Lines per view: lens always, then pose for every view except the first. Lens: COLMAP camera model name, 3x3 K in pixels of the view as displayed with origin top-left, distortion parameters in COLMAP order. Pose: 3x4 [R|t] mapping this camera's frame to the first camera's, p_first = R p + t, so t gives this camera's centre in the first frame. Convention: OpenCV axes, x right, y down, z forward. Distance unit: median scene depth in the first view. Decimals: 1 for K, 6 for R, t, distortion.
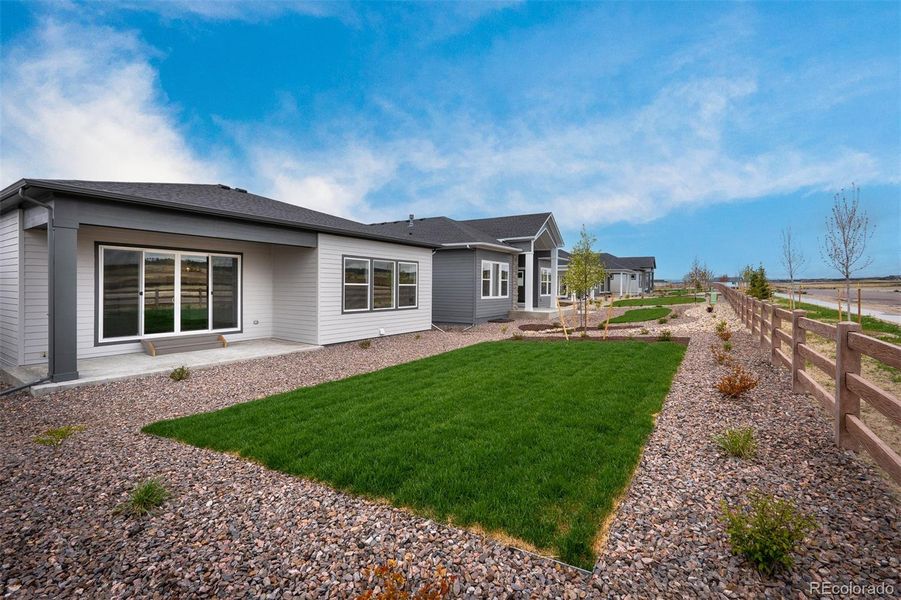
lens RADIAL K [[394.7, 0, 452.0], [0, 394.7, 294.3], [0, 0, 1]] dist [0.003748, 0.000582]
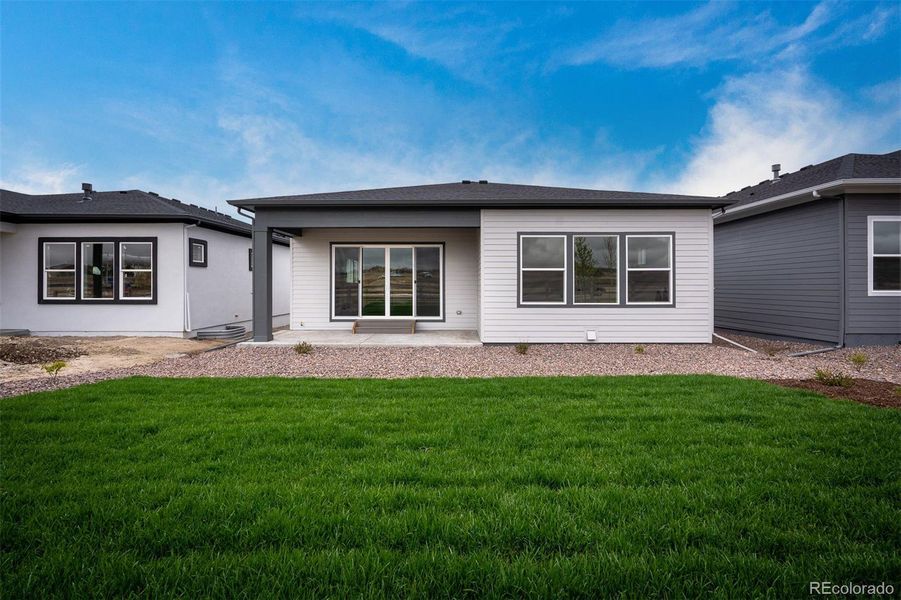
lens RADIAL K [[394.7, 0, 456.5], [0, 394.7, 286.3], [0, 0, 1]] dist [0.003748, 0.000582]
pose [[0.561754, -0.008043, -0.827265, 0.317019], [-0.010562, 0.999802, -0.016892, 0.023791], [0.827237, 0.018227, 0.561557, 0.465710]]
